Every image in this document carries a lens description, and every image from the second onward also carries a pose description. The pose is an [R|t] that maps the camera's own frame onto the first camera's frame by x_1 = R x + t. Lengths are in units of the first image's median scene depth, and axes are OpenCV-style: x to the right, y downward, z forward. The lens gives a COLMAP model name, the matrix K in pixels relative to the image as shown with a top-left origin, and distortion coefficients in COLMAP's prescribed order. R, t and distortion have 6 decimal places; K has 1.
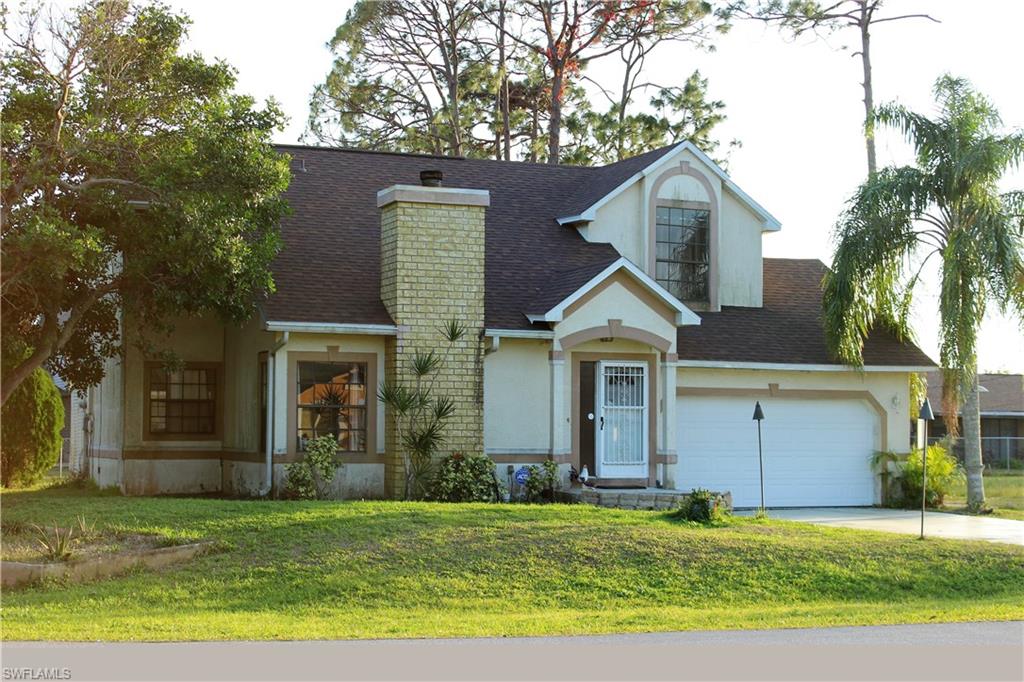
lens RADIAL K [[1693.5, 0, 512.0], [0, 1693.5, 343.3], [0, 0, 1]] dist [0.028135, 0.000000]
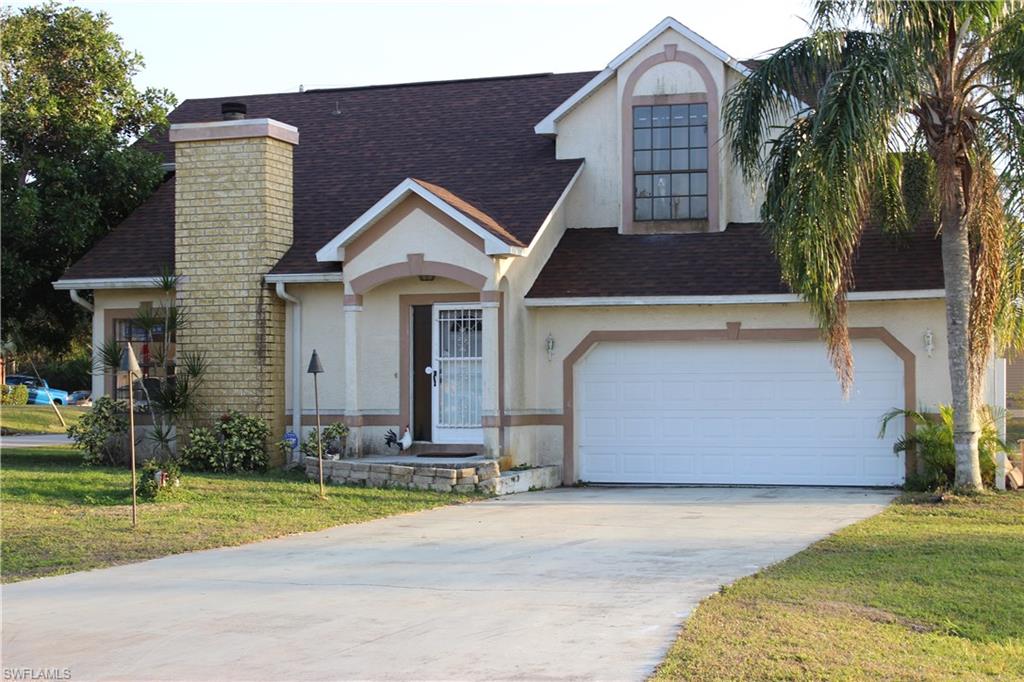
lens RADIAL K [[1693.5, 0, 512.0], [0, 1693.5, 339.6], [0, 0, 1]] dist [0.028135, 0.000000]
pose [[0.750237, -0.029475, -0.660512, 0.656637], [0.044535, 0.998990, 0.006005, 0.025526], [0.659667, -0.033921, 0.750792, 0.409881]]
